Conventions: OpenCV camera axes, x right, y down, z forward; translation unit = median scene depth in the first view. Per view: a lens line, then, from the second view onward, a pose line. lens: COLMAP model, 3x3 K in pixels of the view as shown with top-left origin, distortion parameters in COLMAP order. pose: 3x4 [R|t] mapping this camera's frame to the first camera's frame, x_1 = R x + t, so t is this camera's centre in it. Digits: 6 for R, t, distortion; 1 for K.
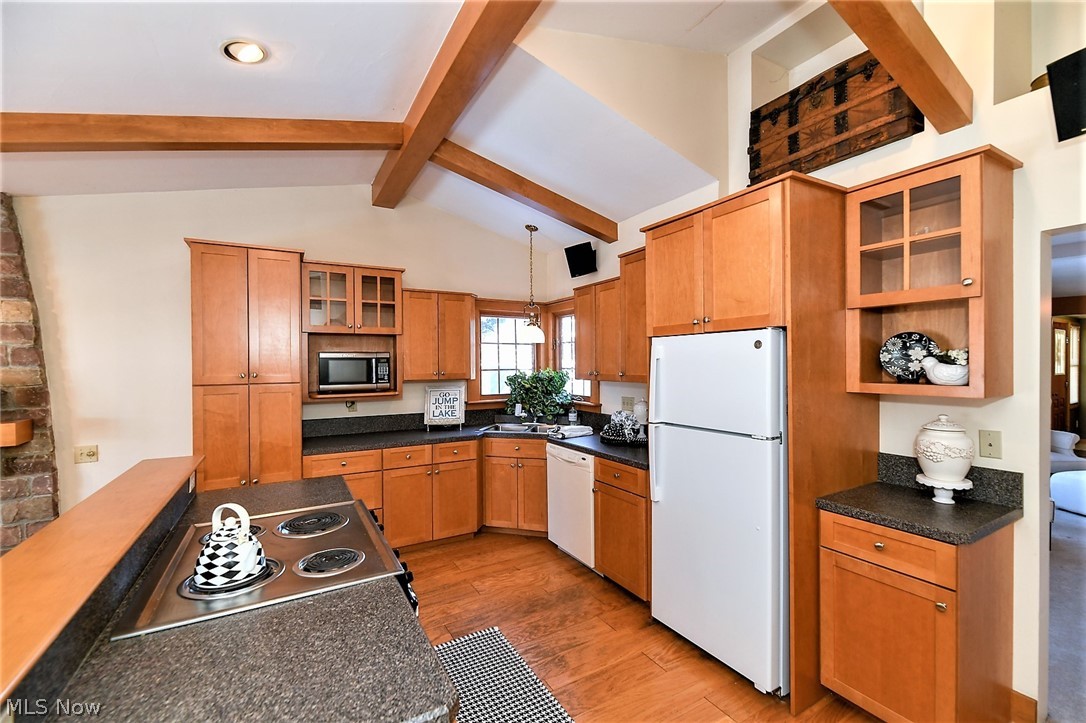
lens RADIAL K [[448.4, 0, 543.3], [0, 448.4, 365.7], [0, 0, 1]] dist [-0.003127, -0.000677]
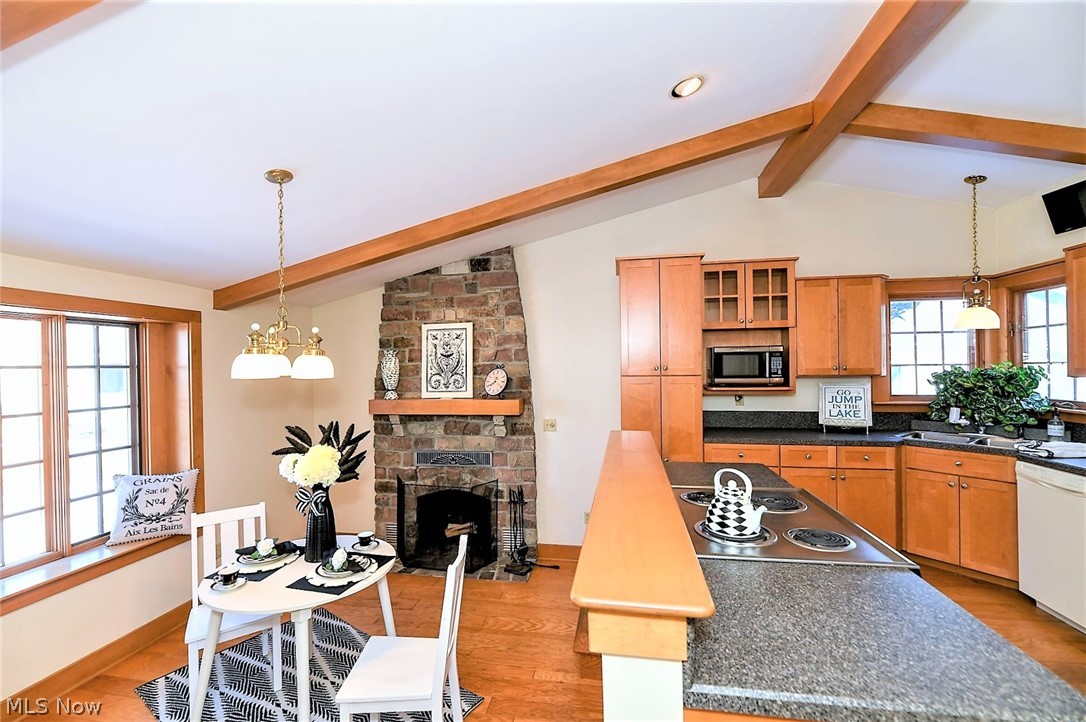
lens RADIAL K [[459.3, 0, 546.2], [0, 459.3, 366.1], [0, 0, 1]] dist [-0.003614, -0.000493]
pose [[0.766550, -0.000660, -0.642185, -0.118431], [0.002025, 0.999997, 0.001388, 0.013297], [0.642182, -0.002364, 0.766549, -0.097694]]
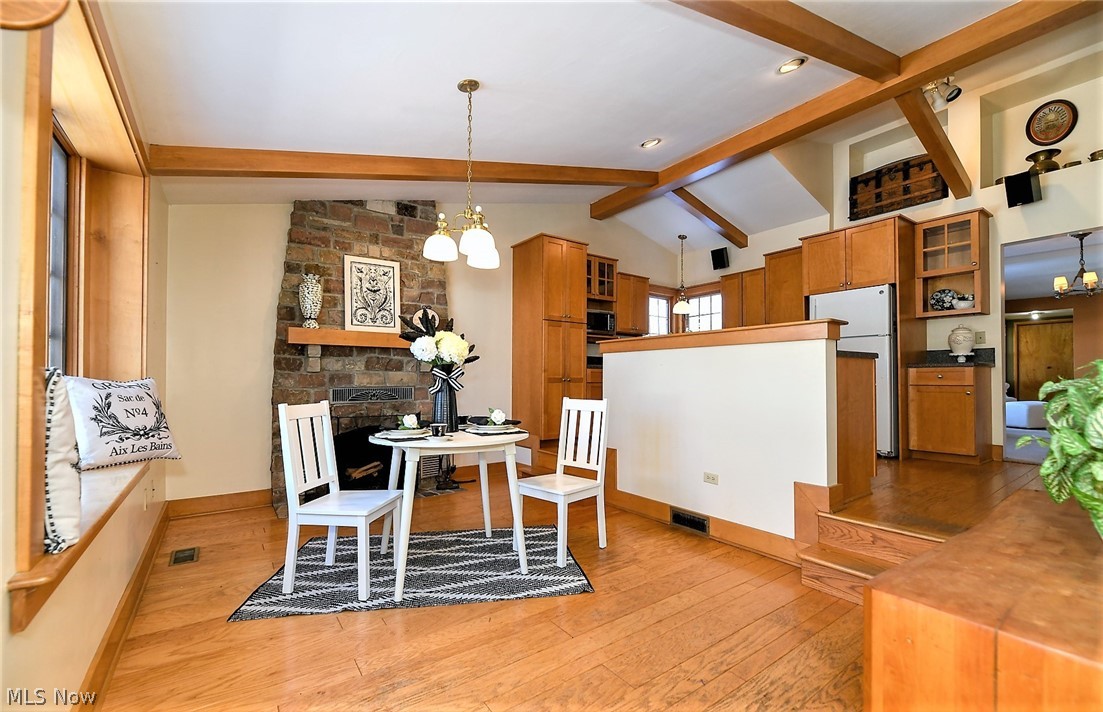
lens RADIAL K [[460.3, 0, 548.5], [0, 460.3, 374.8], [0, 0, 1]] dist [-0.000399, 0.000070]
pose [[0.994757, 0.011077, 0.101666, -0.855827], [-0.009011, 0.999744, -0.020760, 0.263147], [-0.101870, 0.019735, 0.994602, -0.663718]]
